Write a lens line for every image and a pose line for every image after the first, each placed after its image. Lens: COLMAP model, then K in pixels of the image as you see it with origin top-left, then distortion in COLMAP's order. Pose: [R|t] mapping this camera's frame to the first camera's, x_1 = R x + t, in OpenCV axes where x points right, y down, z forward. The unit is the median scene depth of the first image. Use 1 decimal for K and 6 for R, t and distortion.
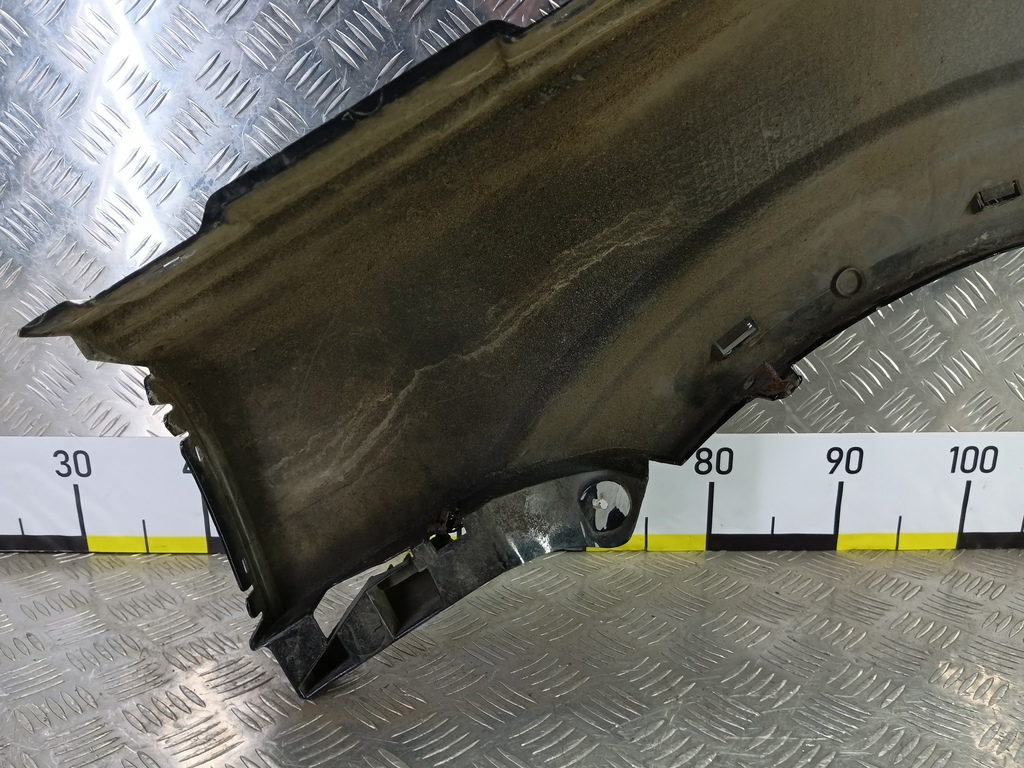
lens RADIAL K [[820.3, 0, 515.7], [0, 820.3, 387.5], [0, 0, 1]] dist [0.131675, -0.275126]
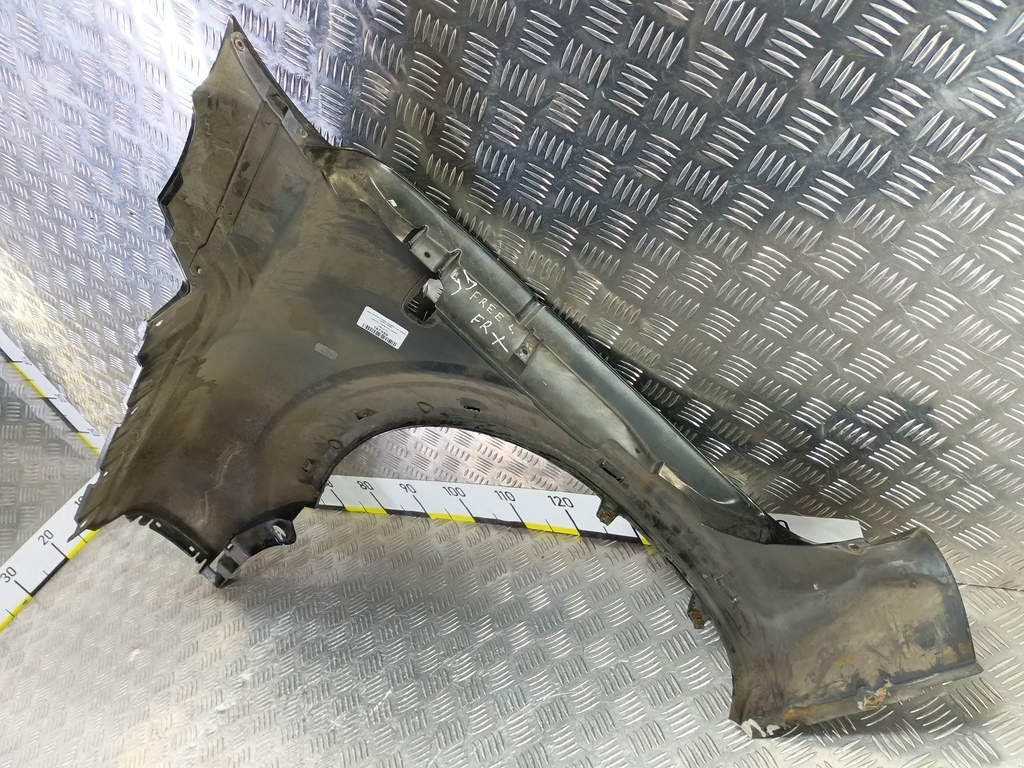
lens RADIAL K [[820.3, 0, 515.7], [0, 820.3, 387.5], [0, 0, 1]] dist [0.131675, -0.275126]
pose [[0.803150, -0.016244, -0.595555, 2.100731], [0.287530, 0.886076, 0.363588, -0.924256], [0.521801, -0.463255, 0.716323, -0.263767]]
